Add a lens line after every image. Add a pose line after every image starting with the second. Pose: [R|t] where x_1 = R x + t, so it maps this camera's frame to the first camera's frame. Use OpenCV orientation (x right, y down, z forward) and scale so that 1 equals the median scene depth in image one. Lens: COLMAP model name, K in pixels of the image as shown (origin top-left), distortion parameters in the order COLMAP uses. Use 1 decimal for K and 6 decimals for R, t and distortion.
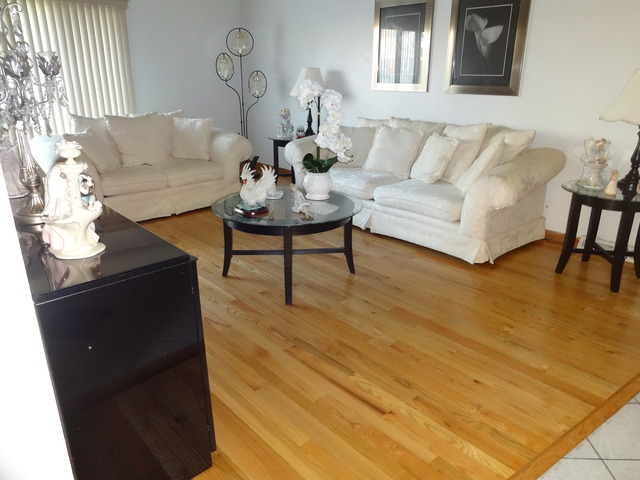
lens RADIAL K [[474.3, 0, 319.5], [0, 474.3, 240.8], [0, 0, 1]] dist [-0.010737, 0.001825]
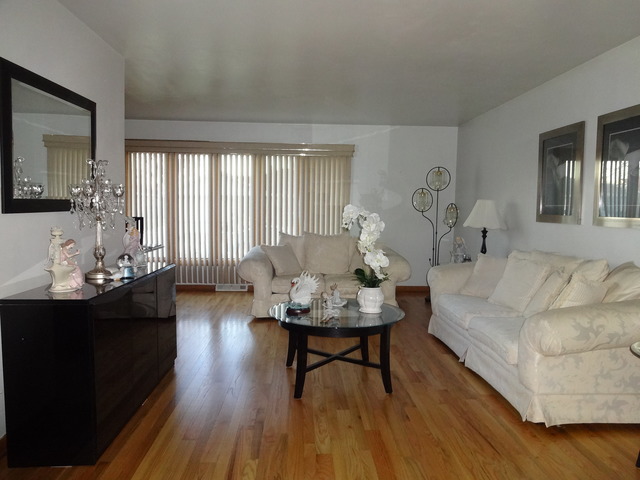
lens RADIAL K [[474.3, 0, 320.8], [0, 474.3, 238.4], [0, 0, 1]] dist [-0.010737, 0.001825]
pose [[0.774247, 0.049589, -0.630937, 0.554042], [-0.223538, 0.954097, -0.199324, -0.010516], [0.592091, 0.295364, 0.749792, 0.089850]]
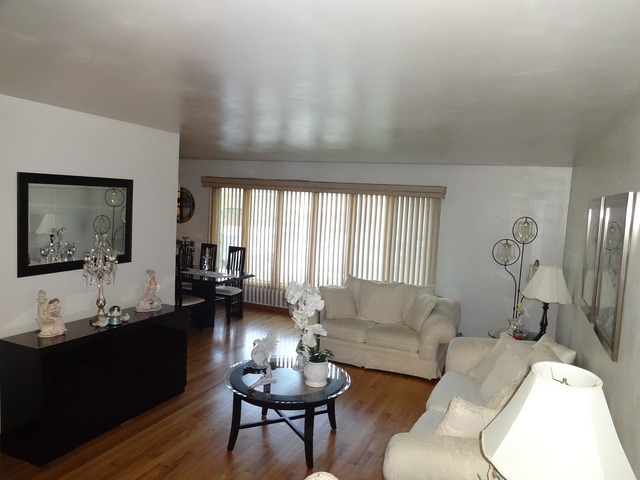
lens RADIAL K [[474.3, 0, 320.8], [0, 474.3, 238.5], [0, 0, 1]] dist [-0.010737, 0.001825]
pose [[0.423620, 0.092187, -0.901137, 0.921977], [-0.355266, 0.932014, -0.071663, -0.314405], [0.833266, 0.350502, 0.427571, 0.403212]]
